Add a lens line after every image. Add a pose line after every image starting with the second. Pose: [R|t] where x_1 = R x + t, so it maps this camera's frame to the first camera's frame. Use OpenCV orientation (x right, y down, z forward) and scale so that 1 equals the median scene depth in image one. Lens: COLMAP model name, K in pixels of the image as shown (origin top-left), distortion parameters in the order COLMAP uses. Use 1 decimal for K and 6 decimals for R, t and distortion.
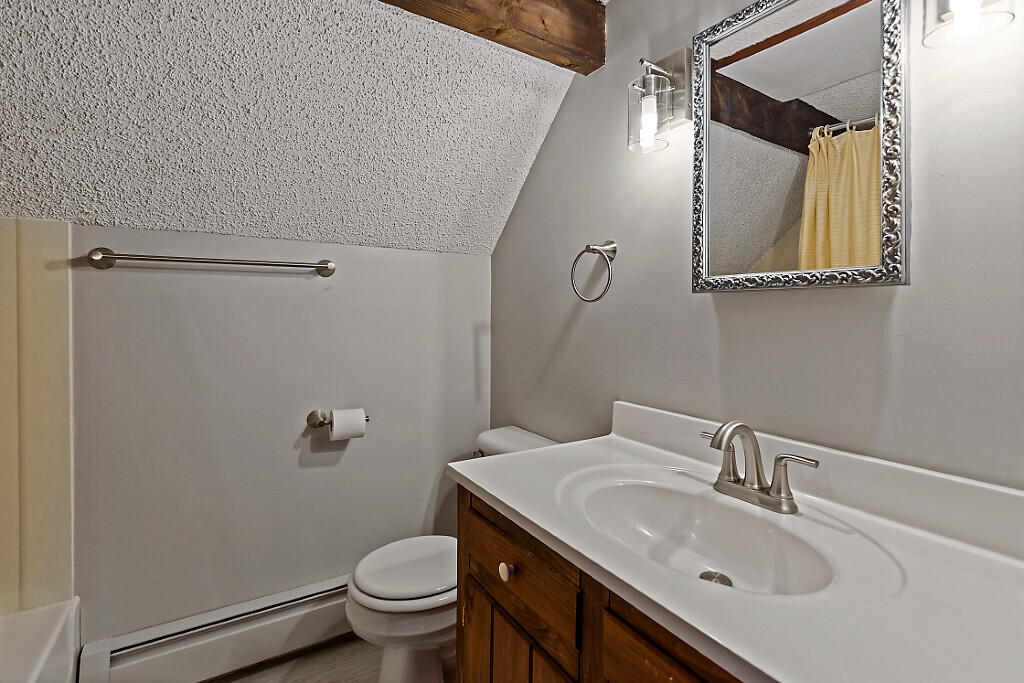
lens RADIAL K [[471.9, 0, 509.3], [0, 471.9, 310.1], [0, 0, 1]] dist [0.002407, -0.000651]
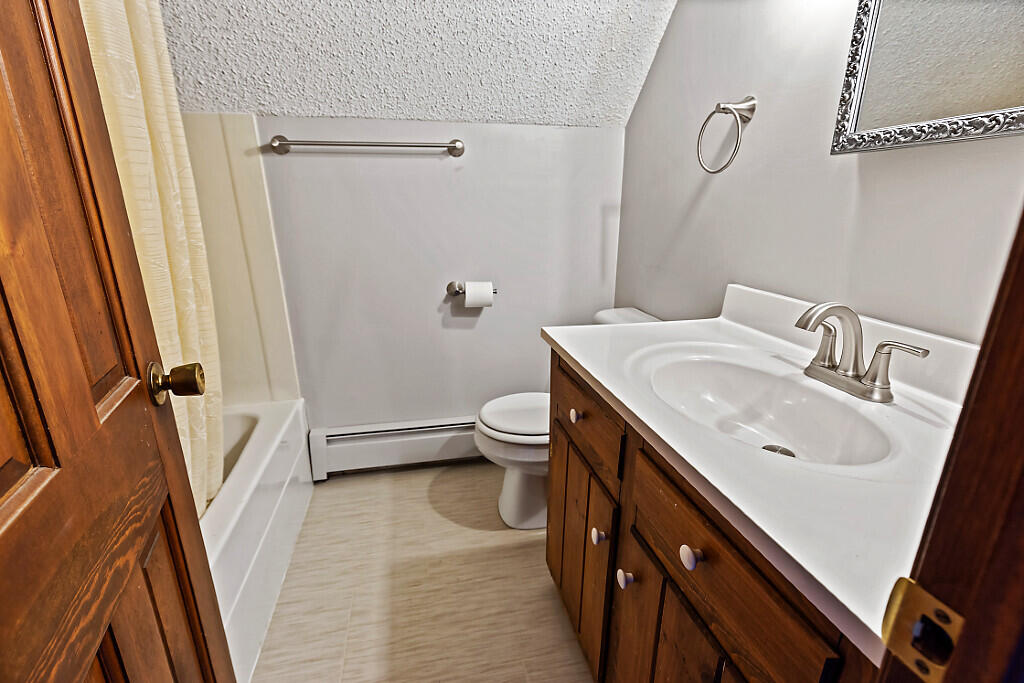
lens RADIAL K [[463.1, 0, 512.0], [0, 463.1, 341.5], [0, 0, 1]] dist [0.001568, -0.000253]
pose [[0.942437, 0.090515, -0.321899, 0.156436], [0.007428, 0.956761, 0.290780, 0.037960], [0.334301, -0.276433, 0.901015, -0.019151]]
